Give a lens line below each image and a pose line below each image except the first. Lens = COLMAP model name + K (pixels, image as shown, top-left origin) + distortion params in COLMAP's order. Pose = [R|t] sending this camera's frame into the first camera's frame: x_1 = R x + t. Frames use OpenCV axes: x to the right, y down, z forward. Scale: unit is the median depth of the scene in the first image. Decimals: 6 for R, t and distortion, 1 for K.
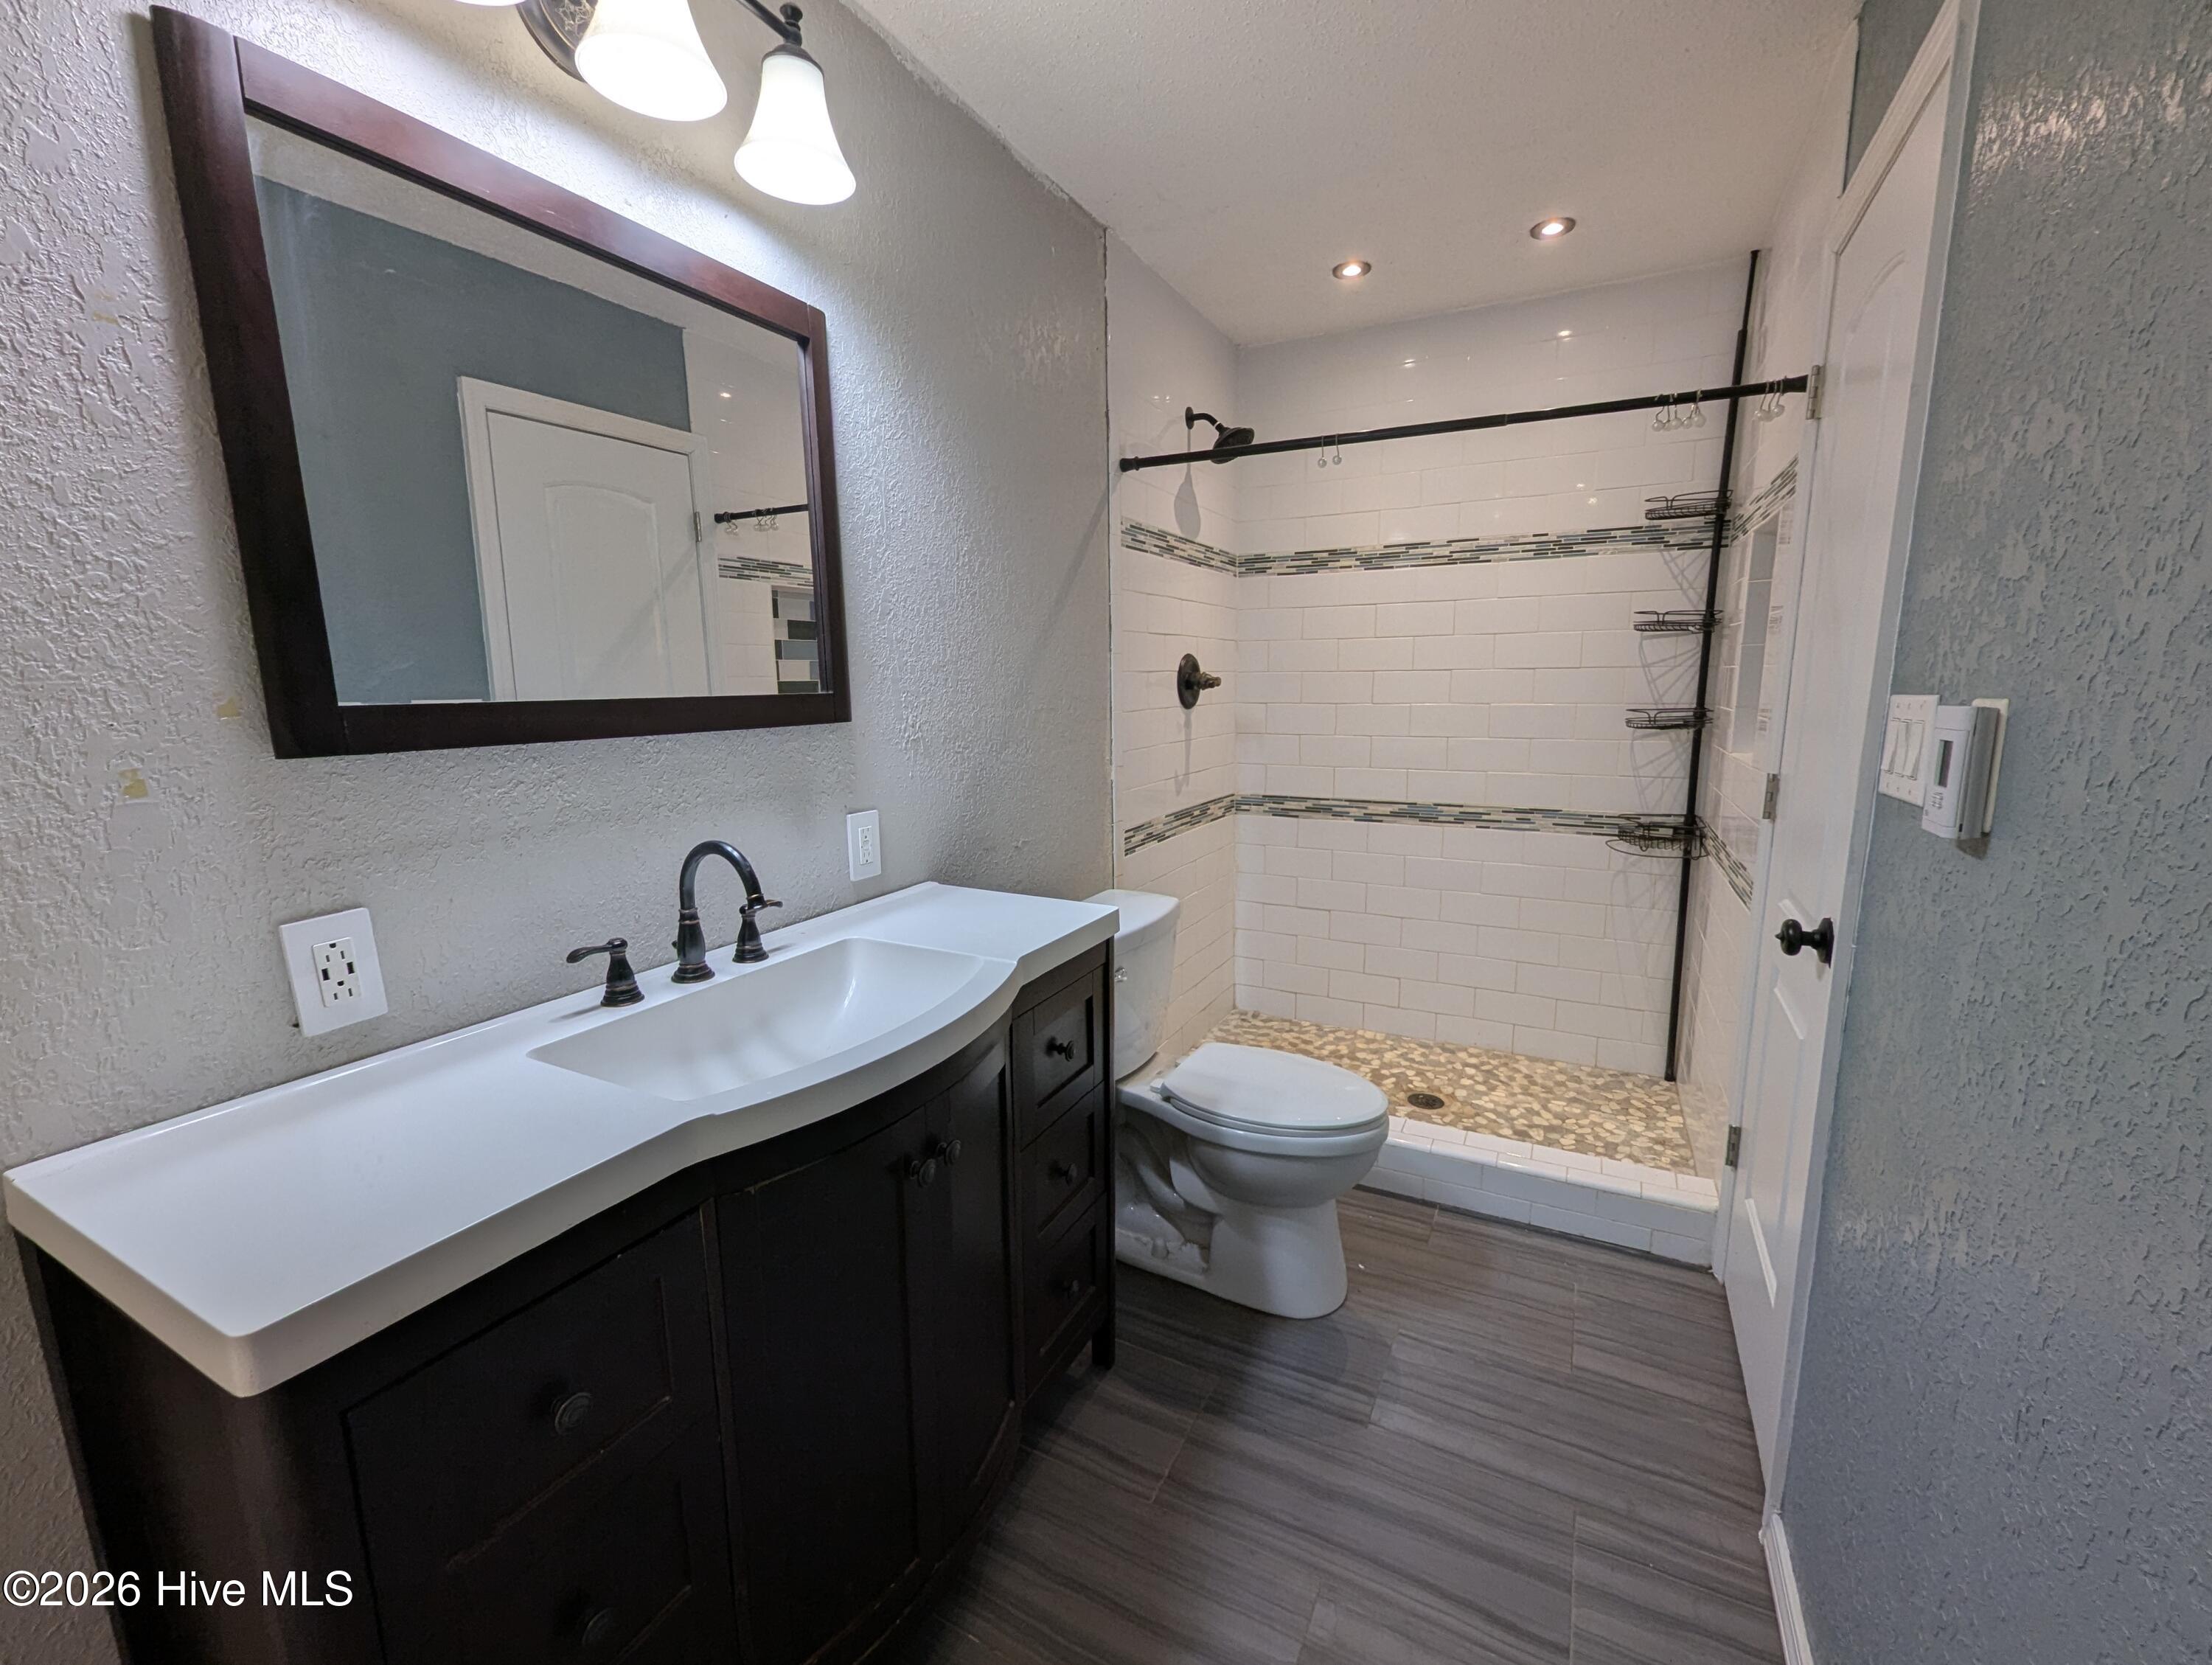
lens RADIAL K [[929.4, 0, 1106.0], [0, 929.4, 832.5], [0, 0, 1]] dist [0.000273, 0.000096]
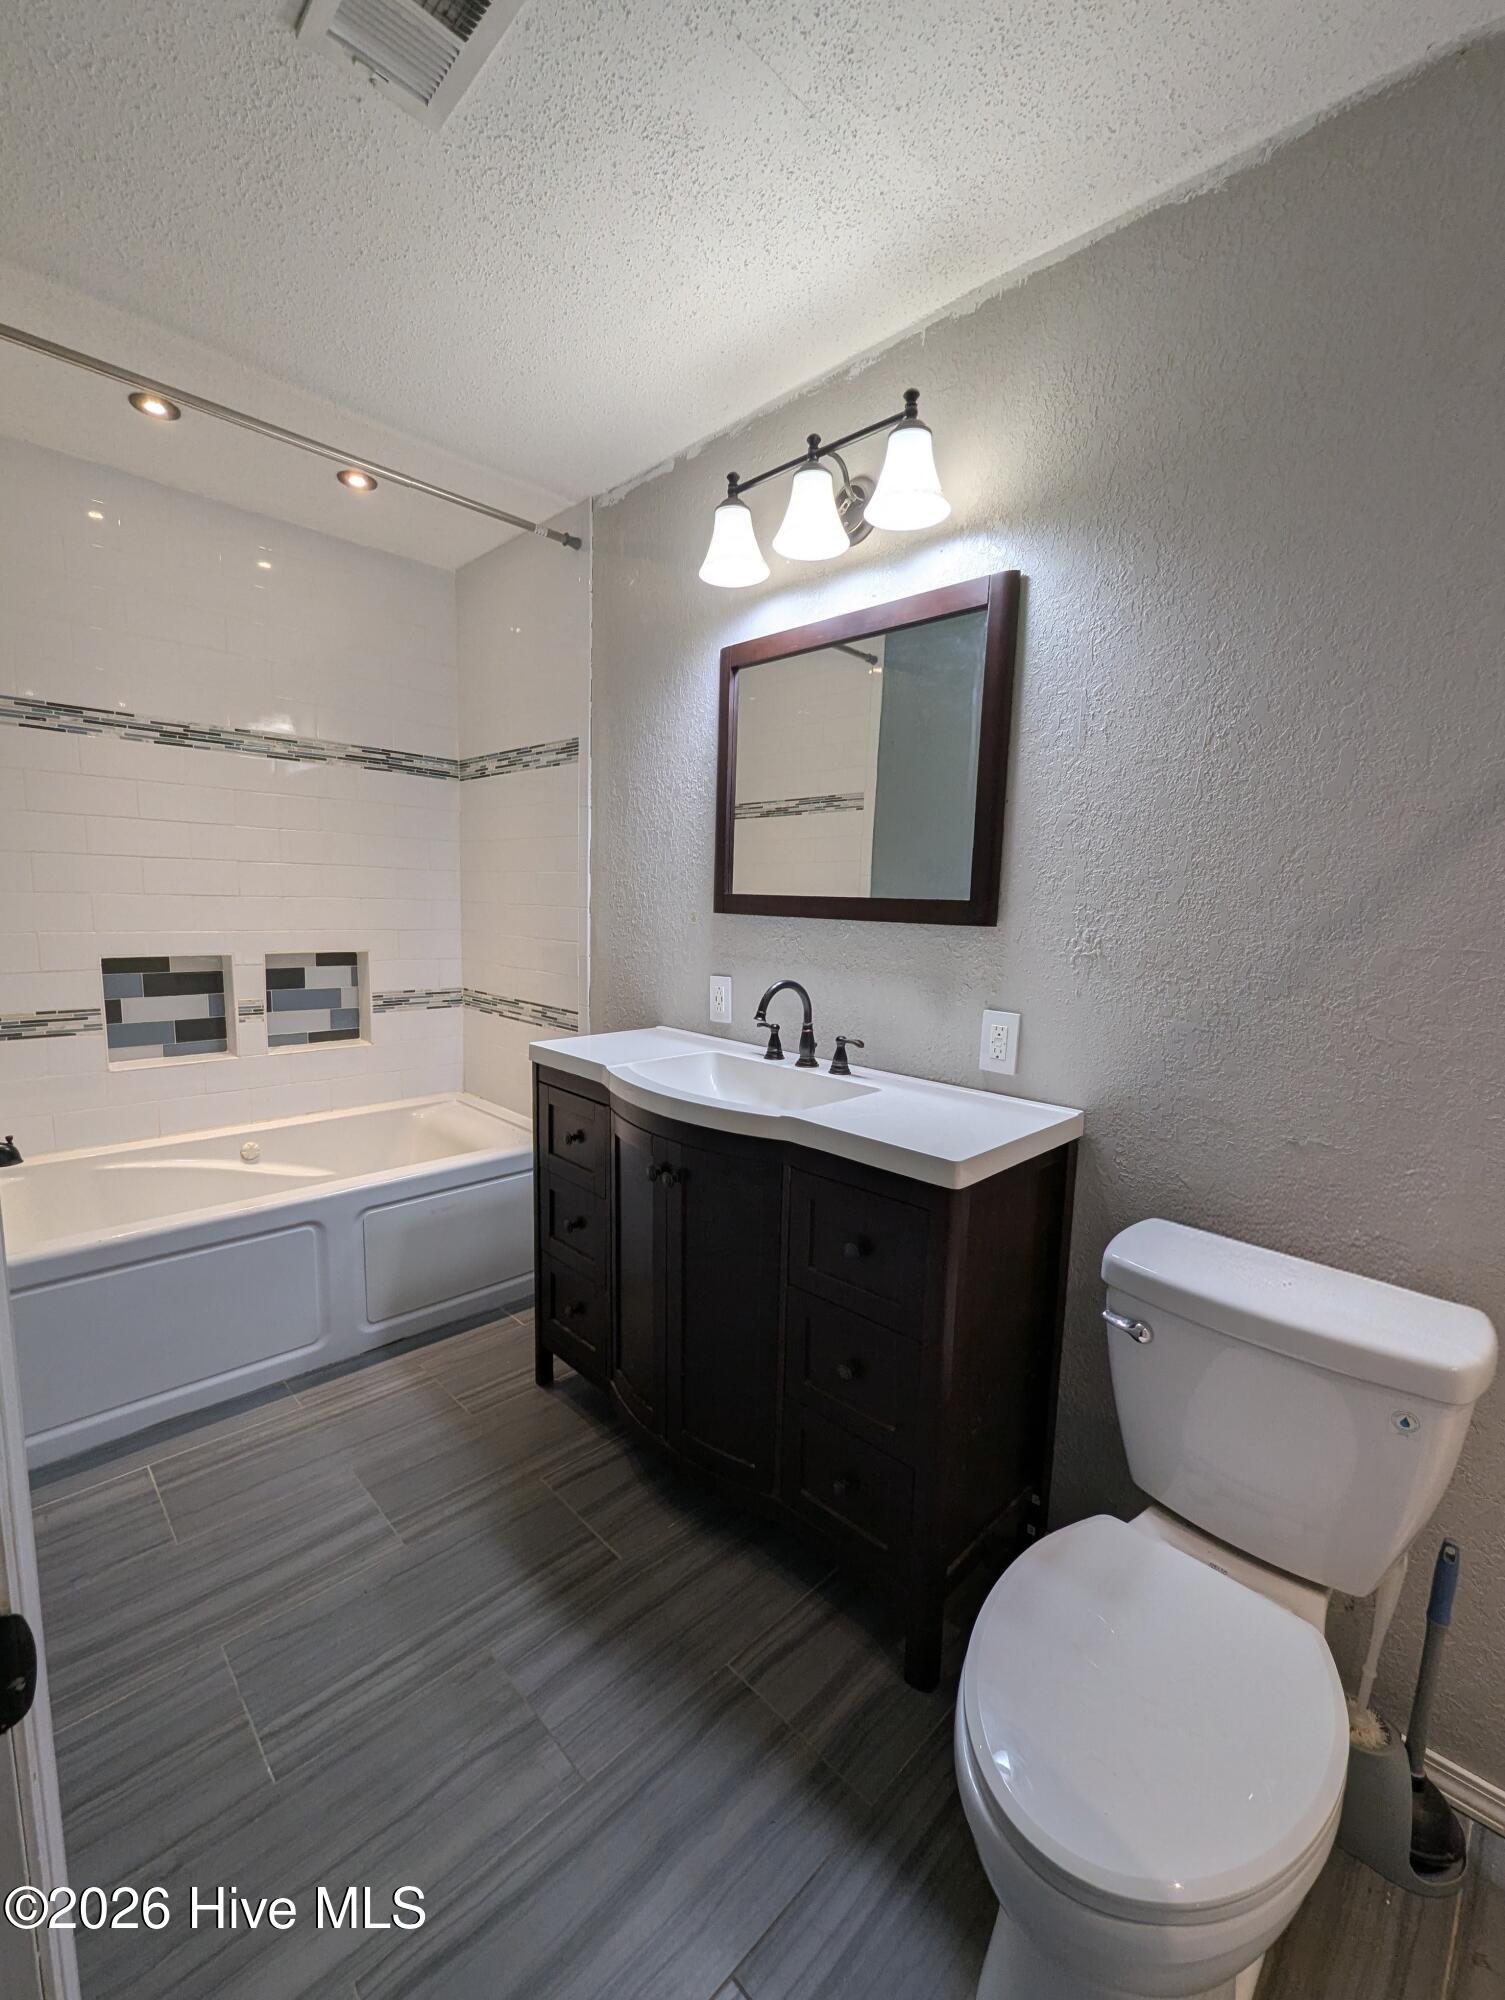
lens RADIAL K [[840.3, 0, 752.5], [0, 840.3, 1000.0], [0, 0, 1]] dist [0.000273, 0.000096]
pose [[-0.294768, 0.130423, -0.946626, 0.935246], [-0.174024, 0.966748, 0.187385, -0.209764], [0.939589, 0.219971, -0.262270, 1.232548]]
